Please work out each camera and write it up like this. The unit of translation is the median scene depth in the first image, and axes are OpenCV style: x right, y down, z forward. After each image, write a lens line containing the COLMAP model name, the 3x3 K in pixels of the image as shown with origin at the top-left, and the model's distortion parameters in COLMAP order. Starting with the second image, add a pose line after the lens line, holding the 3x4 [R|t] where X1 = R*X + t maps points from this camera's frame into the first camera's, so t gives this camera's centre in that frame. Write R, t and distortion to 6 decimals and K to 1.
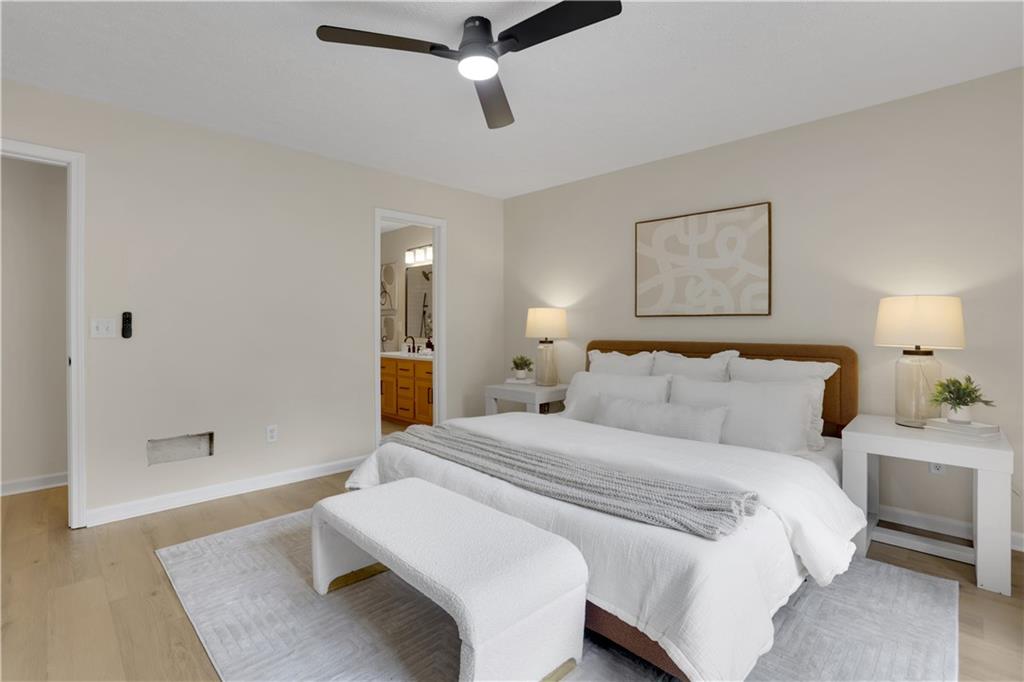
lens RADIAL K [[481.2, 0, 509.4], [0, 481.2, 330.5], [0, 0, 1]] dist [-0.036819, 0.003794]
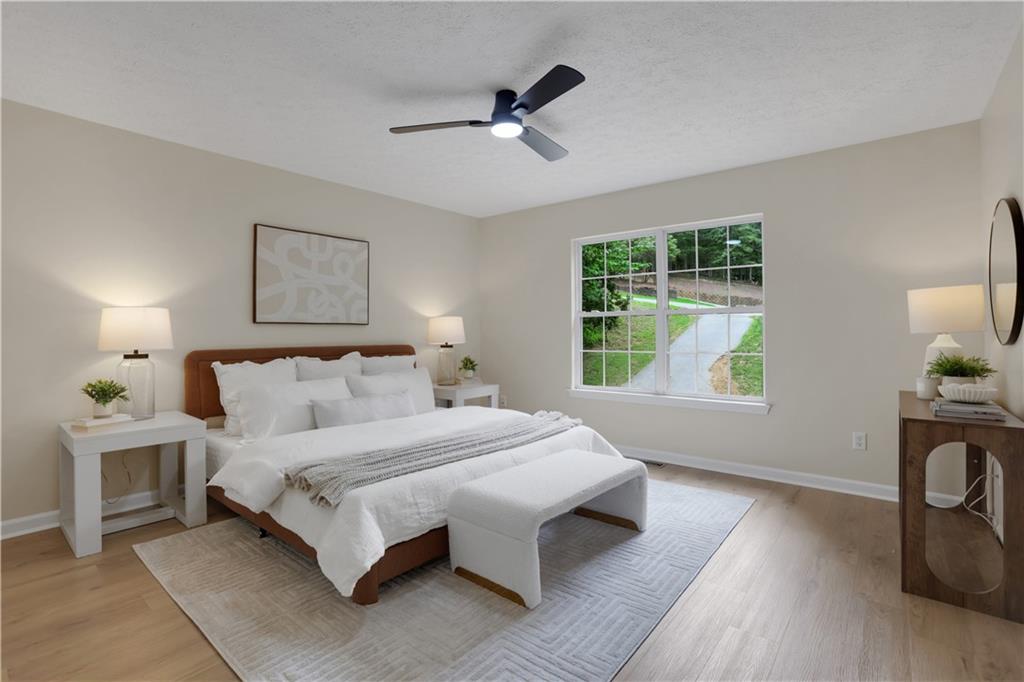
lens RADIAL K [[481.2, 0, 513.6], [0, 481.2, 338.9], [0, 0, 1]] dist [-0.036819, 0.003794]
pose [[-0.082153, -0.016025, 0.996491, -0.795753], [0.008618, 0.999822, 0.016789, -0.009760], [-0.996582, 0.009967, -0.082001, 0.639009]]
